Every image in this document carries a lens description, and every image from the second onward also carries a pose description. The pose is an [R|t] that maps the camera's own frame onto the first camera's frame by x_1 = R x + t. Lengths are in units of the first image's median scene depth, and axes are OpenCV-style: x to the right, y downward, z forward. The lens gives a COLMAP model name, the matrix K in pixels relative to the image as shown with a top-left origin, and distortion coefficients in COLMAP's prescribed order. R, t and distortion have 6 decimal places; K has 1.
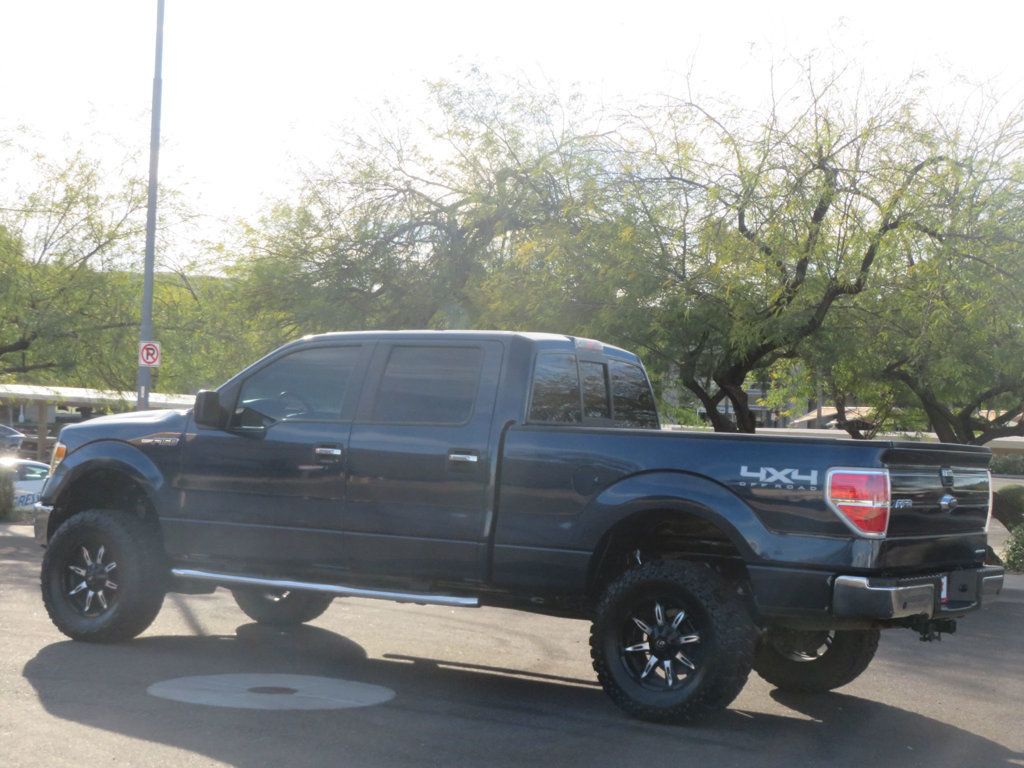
lens RADIAL K [[529.0, 0, 511.3], [0, 529.0, 385.9], [0, 0, 1]] dist [-0.013403, 0.003220]
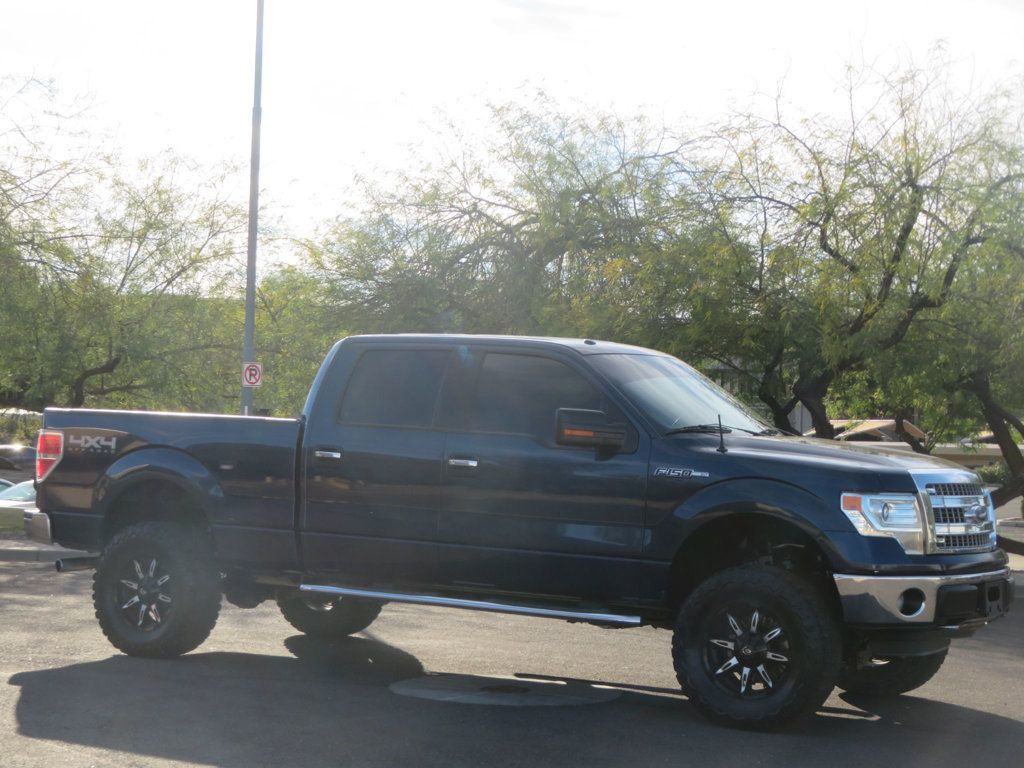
lens RADIAL K [[507.2, 0, 507.5], [0, 507.2, 383.6], [0, 0, 1]] dist [0.005839, -0.005338]
pose [[0.999906, -0.013695, 0.000876, -0.135486], [0.013710, 0.999712, -0.019677, -0.012268], [-0.000607, 0.019688, 0.999806, 0.009518]]
